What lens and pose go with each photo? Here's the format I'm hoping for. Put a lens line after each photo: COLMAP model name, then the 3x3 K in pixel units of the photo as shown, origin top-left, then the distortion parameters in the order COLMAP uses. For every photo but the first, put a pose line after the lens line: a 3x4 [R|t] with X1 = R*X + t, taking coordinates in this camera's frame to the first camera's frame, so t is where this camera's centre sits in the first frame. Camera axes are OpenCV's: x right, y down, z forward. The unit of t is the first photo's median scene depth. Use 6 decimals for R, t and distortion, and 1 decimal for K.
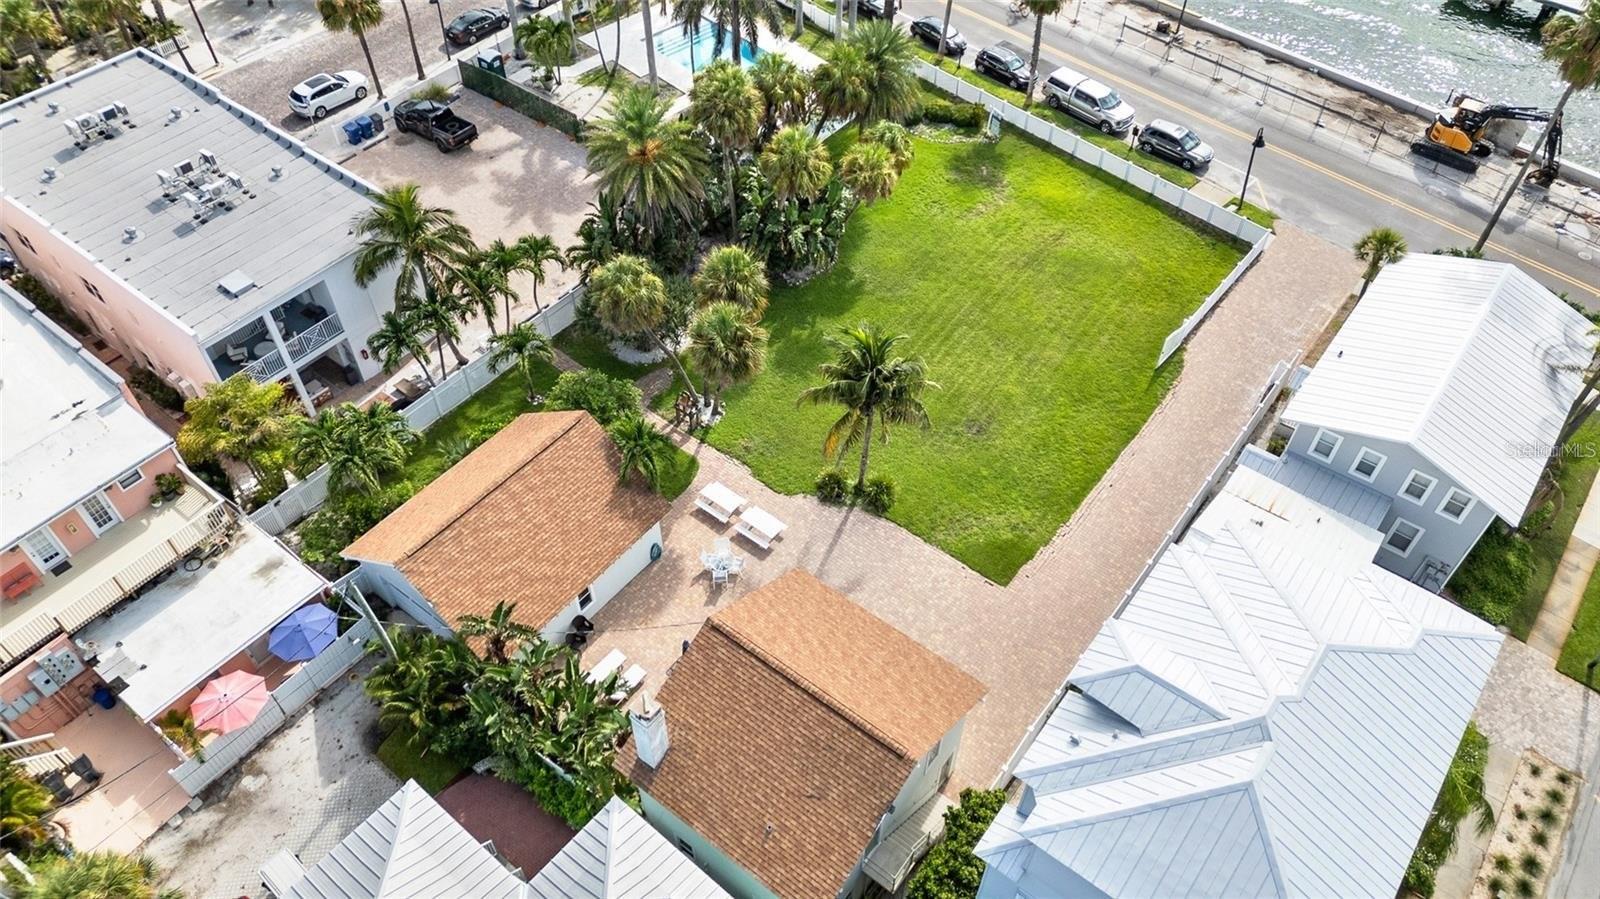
lens RADIAL K [[1118.1, 0, 794.4], [0, 1118.1, 449.5], [0, 0, 1]] dist [0.078699, -0.081844]
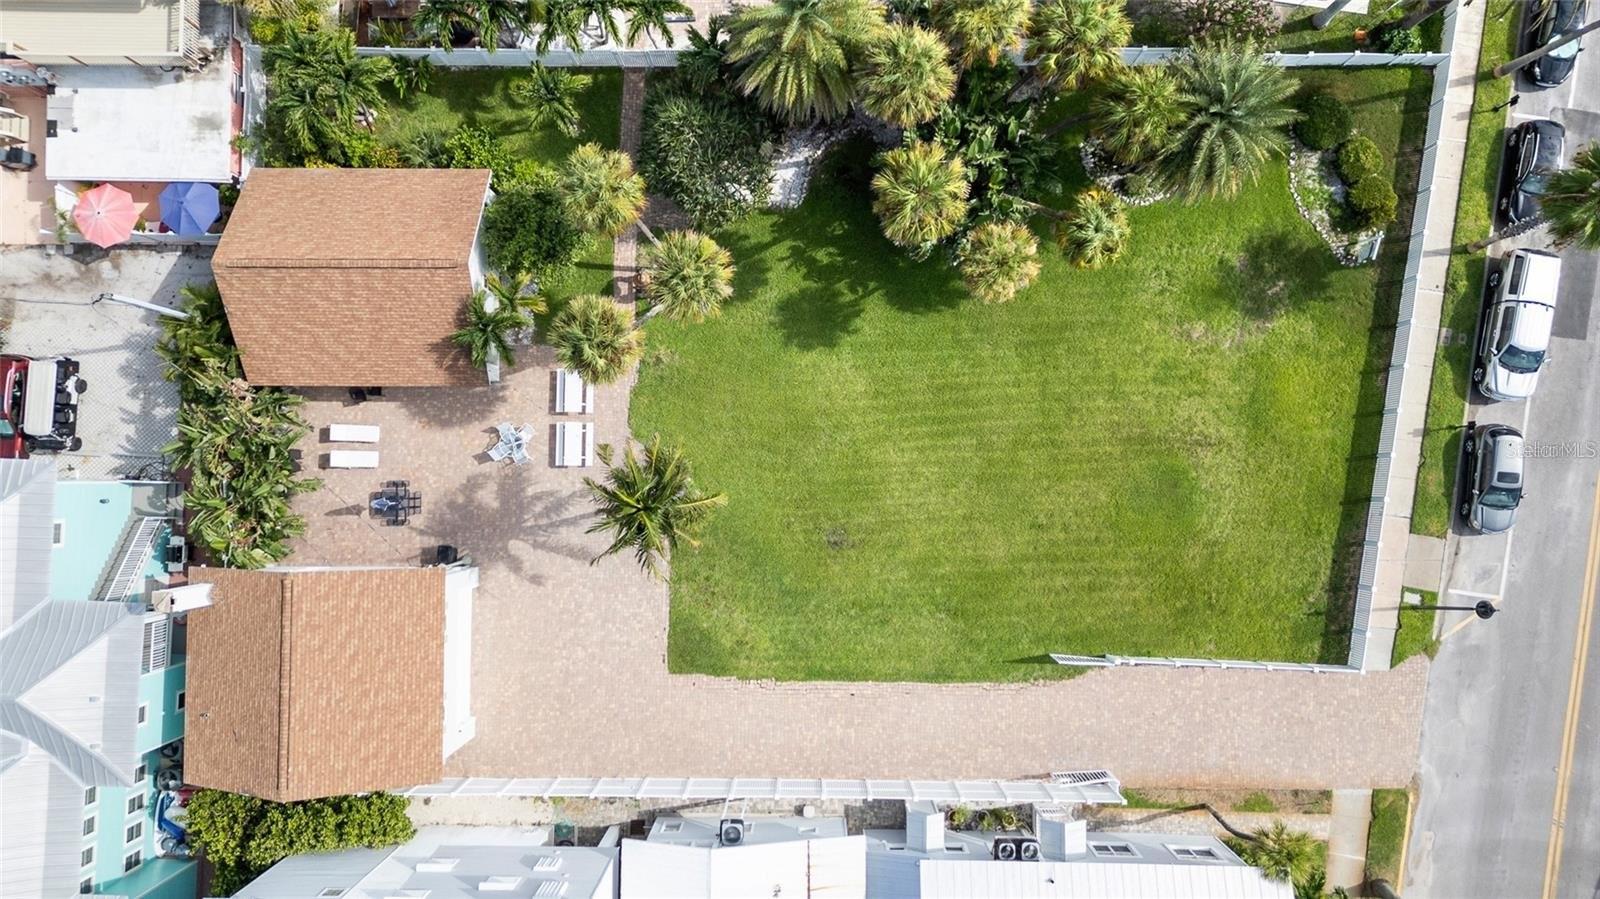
lens RADIAL K [[1118.1, 0, 794.4], [0, 1118.1, 449.5], [0, 0, 1]] dist [0.078699, -0.081844]
pose [[0.606655, 0.794319, -0.032026, 0.107451], [-0.576232, 0.467132, 0.670630, -0.611621], [0.547655, -0.388387, 0.741100, 0.321990]]
